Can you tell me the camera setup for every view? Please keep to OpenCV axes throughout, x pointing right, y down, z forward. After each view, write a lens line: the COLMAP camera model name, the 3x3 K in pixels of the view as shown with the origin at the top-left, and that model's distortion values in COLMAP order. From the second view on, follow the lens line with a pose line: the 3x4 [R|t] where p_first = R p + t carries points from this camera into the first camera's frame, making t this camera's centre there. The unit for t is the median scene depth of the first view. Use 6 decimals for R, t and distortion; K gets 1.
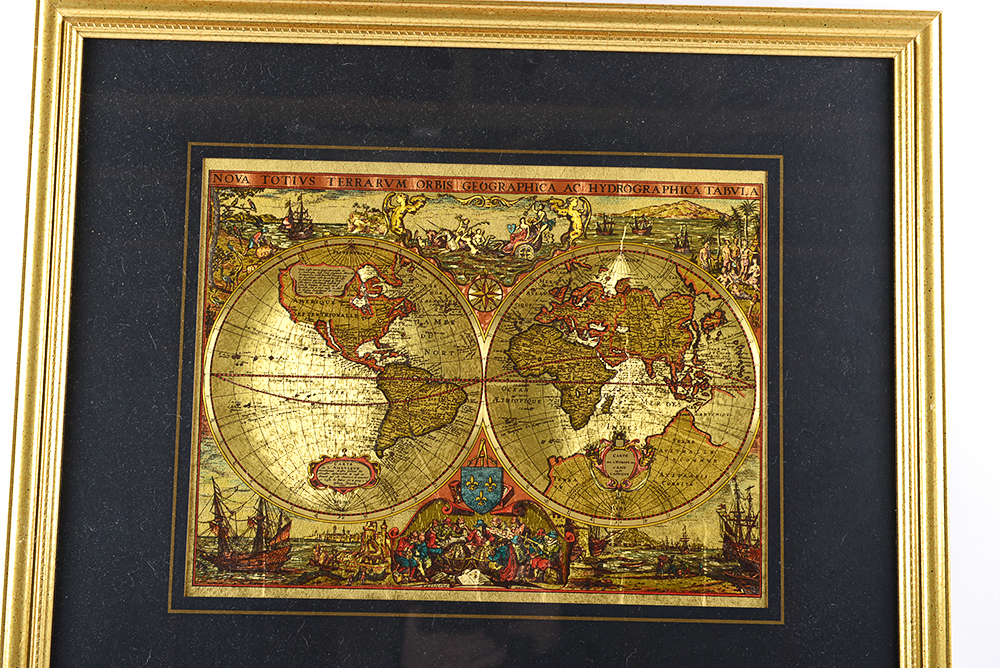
lens RADIAL K [[1909.7, 0, 495.2], [0, 1909.7, 331.7], [0, 0, 1]] dist [0.091734, 0.000000]
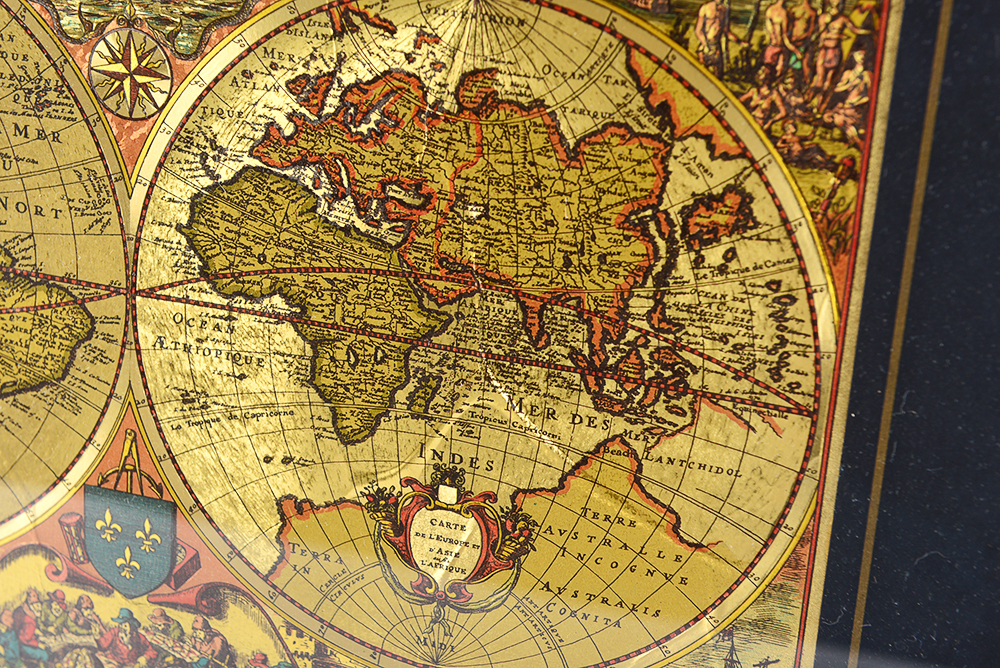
lens RADIAL K [[1909.7, 0, 500.7], [0, 1909.7, 333.0], [0, 0, 1]] dist [0.091734, 0.000000]
pose [[0.942477, 0.149350, -0.299052, 0.185262], [-0.001390, 0.896382, 0.443281, -0.142082], [0.334269, -0.417366, 0.845027, 0.686219]]
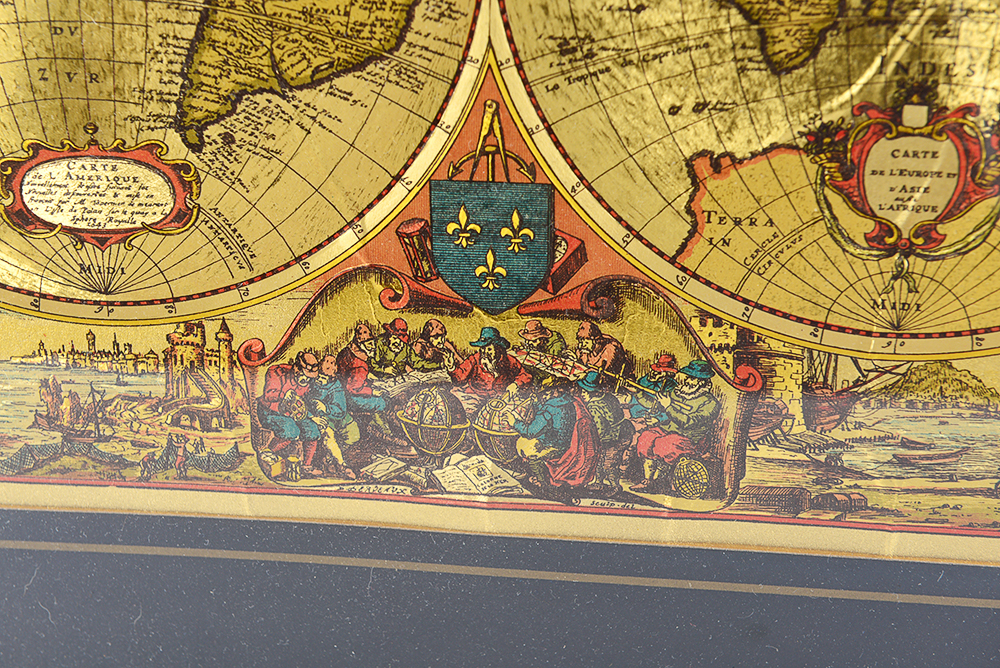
lens RADIAL K [[1909.7, 0, 494.7], [0, 1909.7, 336.0], [0, 0, 1]] dist [0.091734, 0.000000]
pose [[0.987937, 0.034401, -0.150986, 0.045189], [0.046322, 0.864718, 0.500117, -0.073429], [0.147765, -0.501078, 0.852693, 0.693459]]
